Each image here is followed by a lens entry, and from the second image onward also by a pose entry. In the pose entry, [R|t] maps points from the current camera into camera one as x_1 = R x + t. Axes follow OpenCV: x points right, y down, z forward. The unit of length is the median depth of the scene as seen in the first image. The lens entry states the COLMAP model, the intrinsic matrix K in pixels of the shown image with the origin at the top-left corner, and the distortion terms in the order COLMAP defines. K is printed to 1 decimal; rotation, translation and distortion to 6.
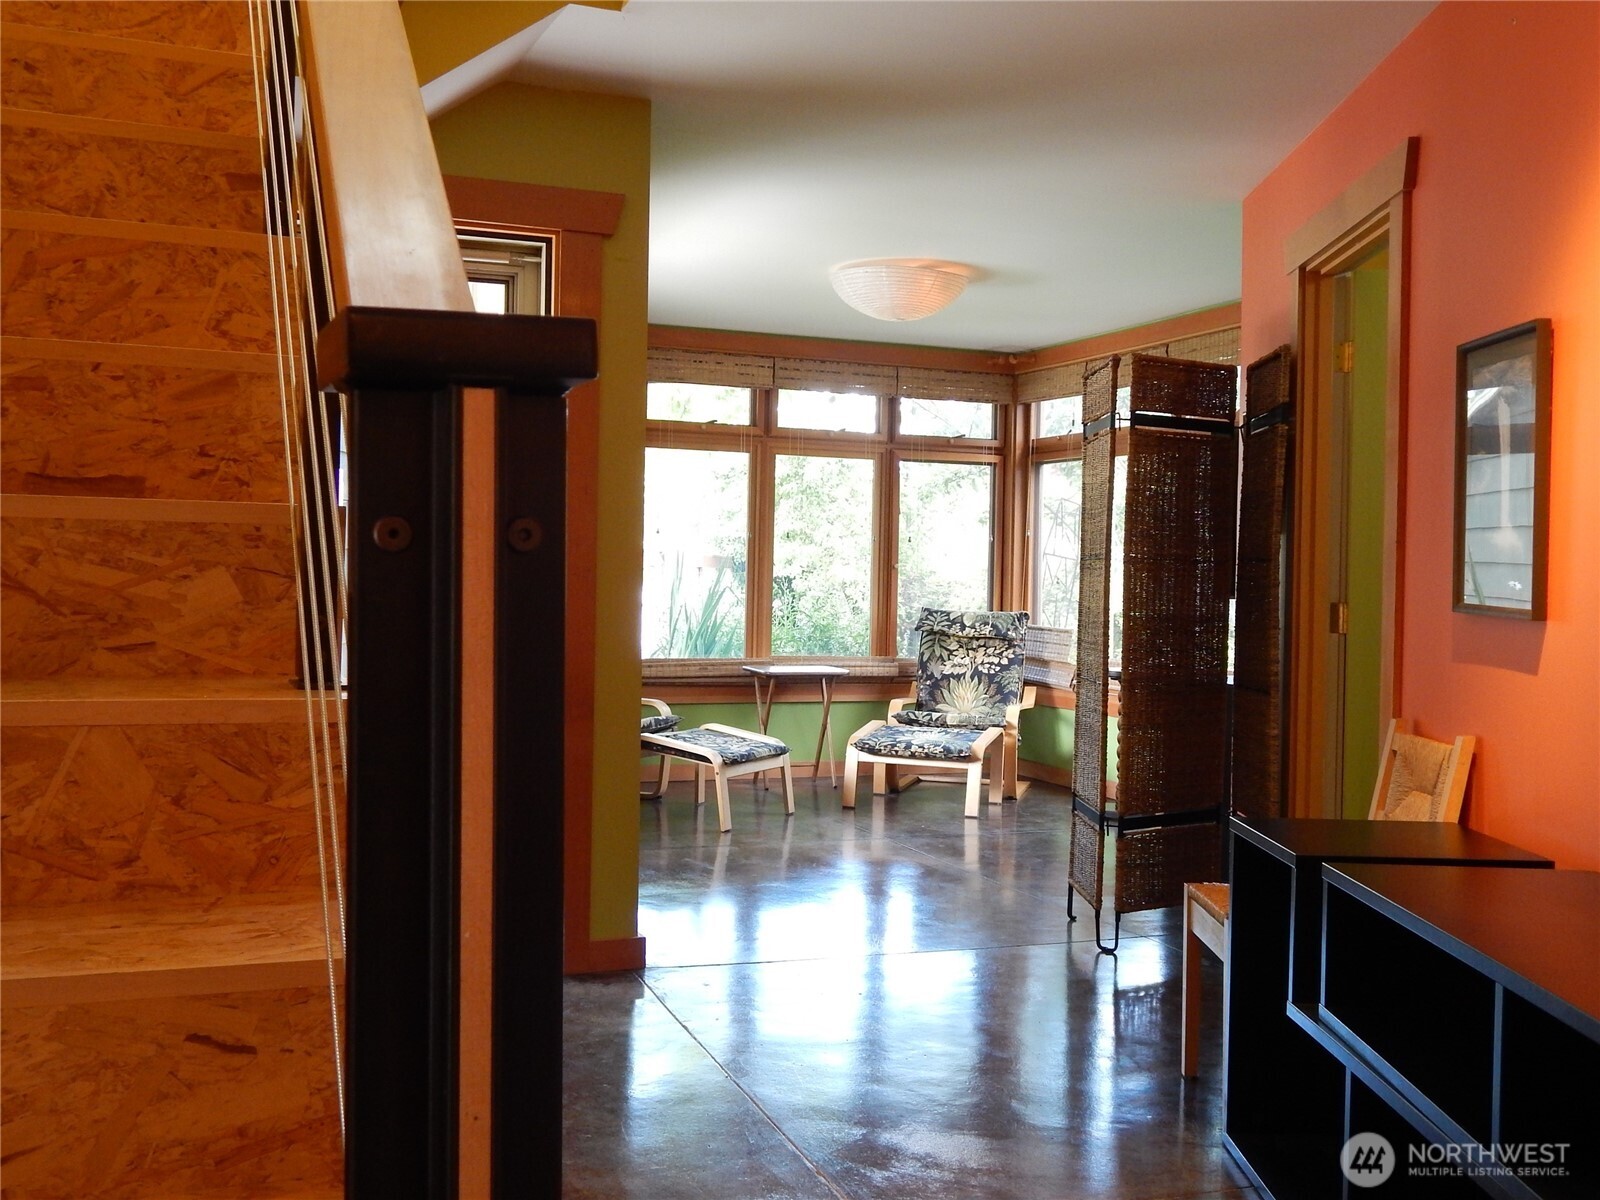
lens RADIAL K [[1621.3, 0, 799.6], [0, 1621.3, 604.7], [0, 0, 1]] dist [-0.008885, 0.000000]
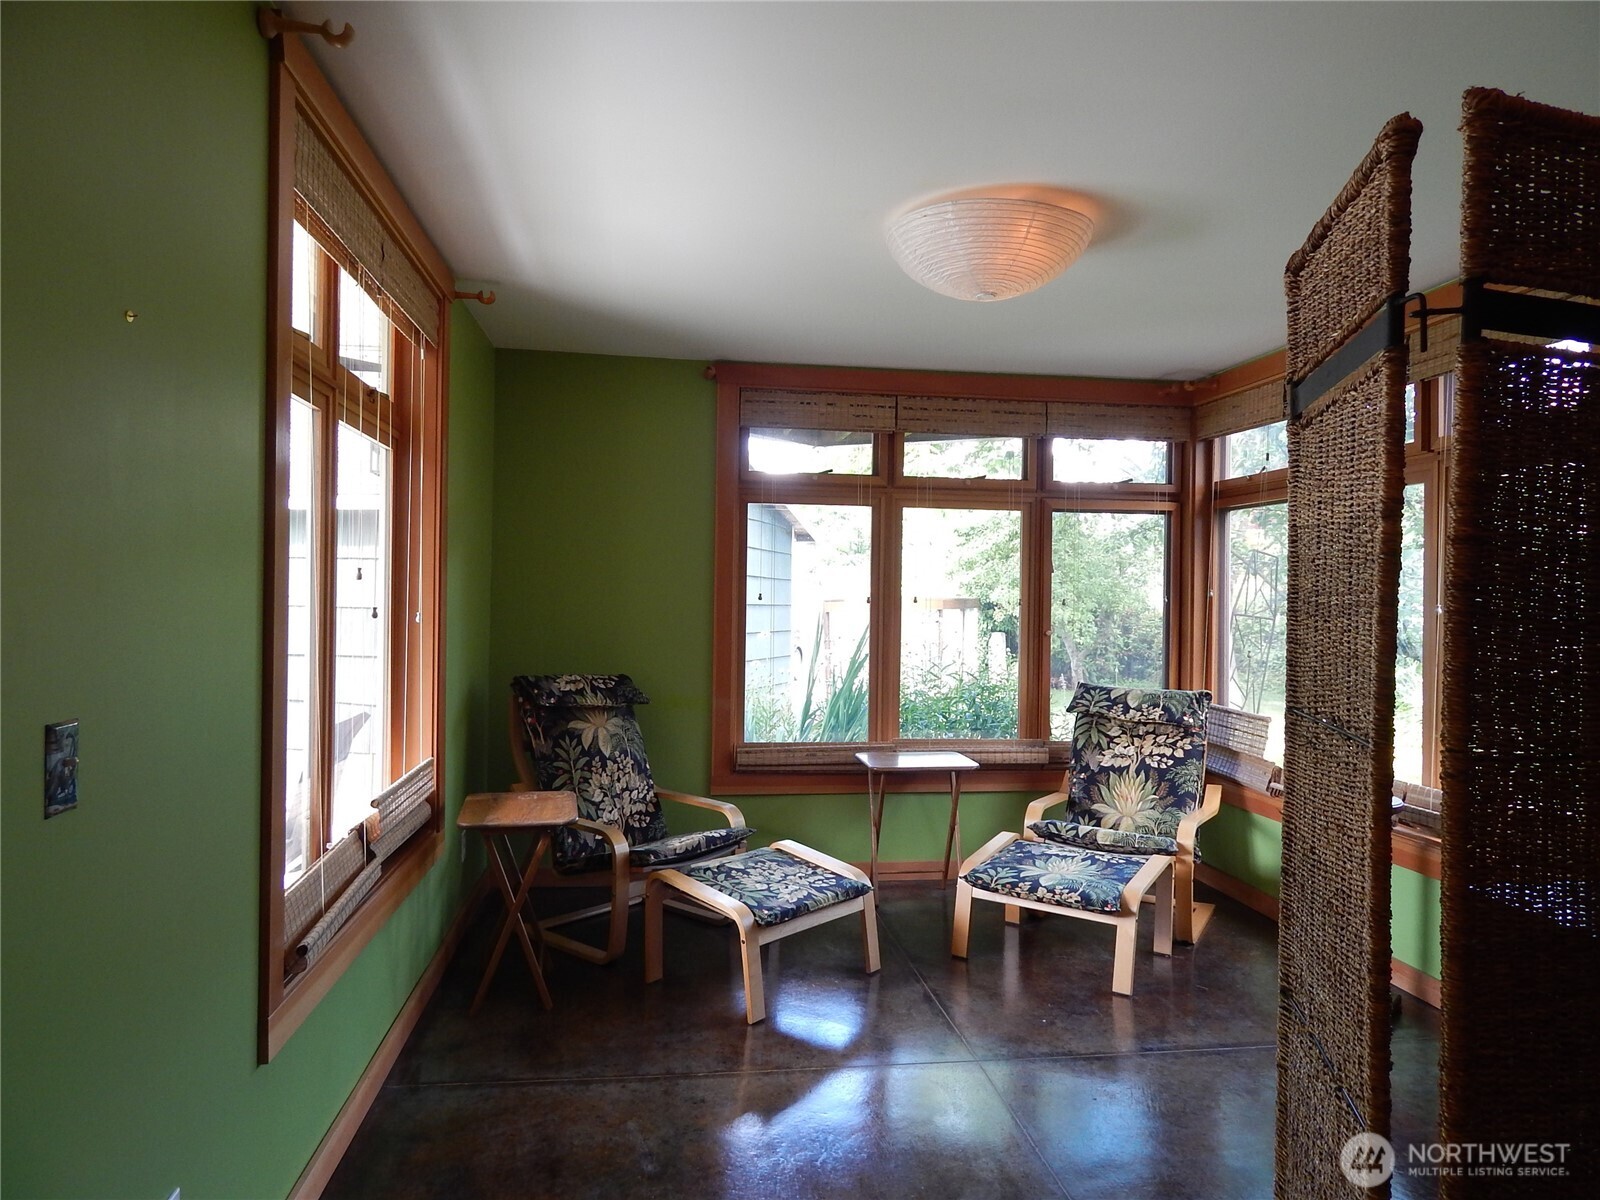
lens RADIAL K [[1062.8, 0, 802.4], [0, 1062.8, 600.3], [0, 0, 1]] dist [0.013924, -0.008429]
pose [[0.969727, -0.006700, -0.244101, 0.073981], [0.001958, 0.999805, -0.019664, -0.031539], [0.244185, 0.018590, 0.969551, 0.435188]]
